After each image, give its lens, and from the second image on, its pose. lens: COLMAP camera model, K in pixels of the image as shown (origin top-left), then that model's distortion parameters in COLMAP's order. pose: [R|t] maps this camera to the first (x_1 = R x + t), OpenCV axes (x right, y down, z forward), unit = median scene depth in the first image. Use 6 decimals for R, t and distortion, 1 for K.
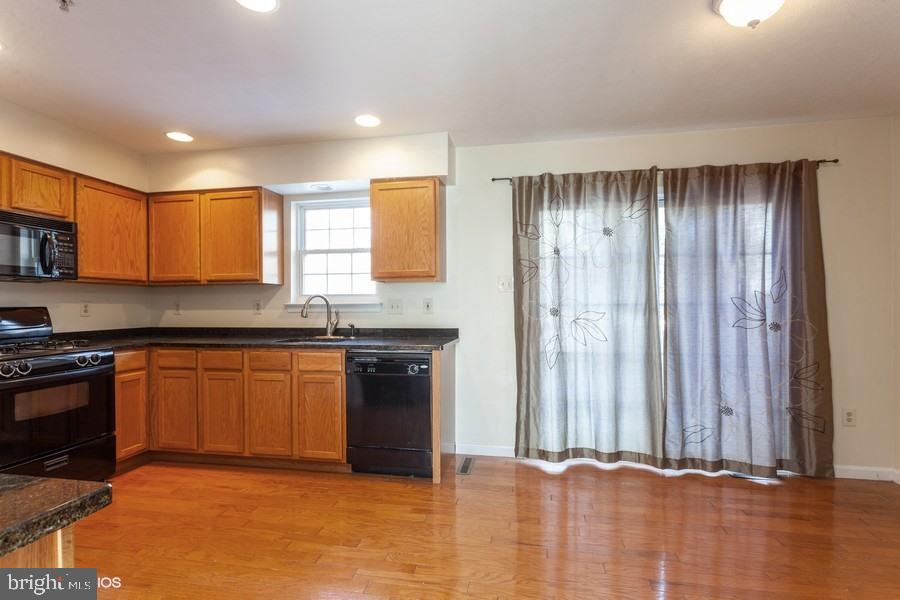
lens RADIAL K [[424.9, 0, 449.3], [0, 424.9, 302.2], [0, 0, 1]] dist [-0.004974, 0.000079]
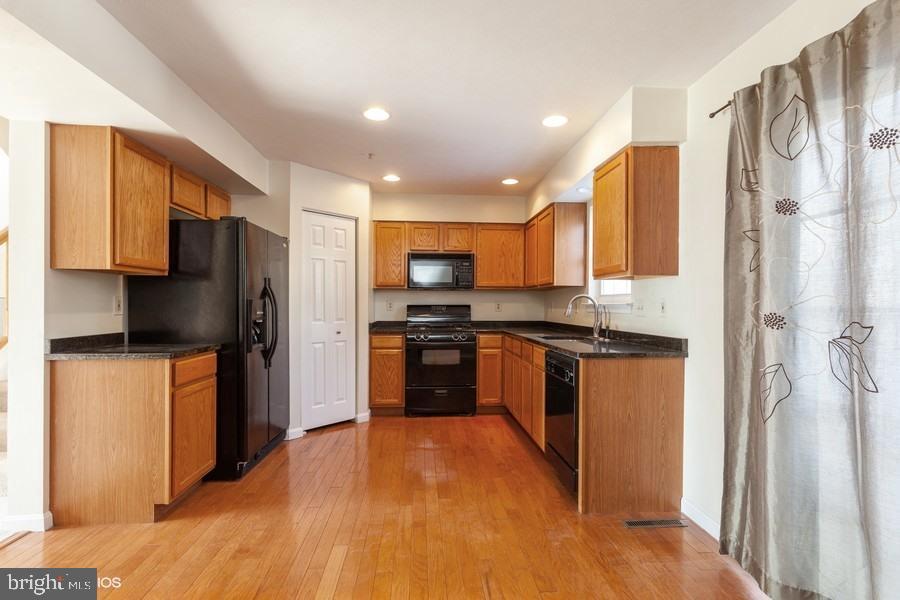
lens RADIAL K [[424.9, 0, 453.9], [0, 424.9, 302.8], [0, 0, 1]] dist [-0.004974, 0.000079]
pose [[0.278072, 0.002060, -0.960558, 0.647437], [-0.003486, 0.999993, 0.001135, 0.000927], [0.960554, 0.003033, 0.278077, 0.456011]]
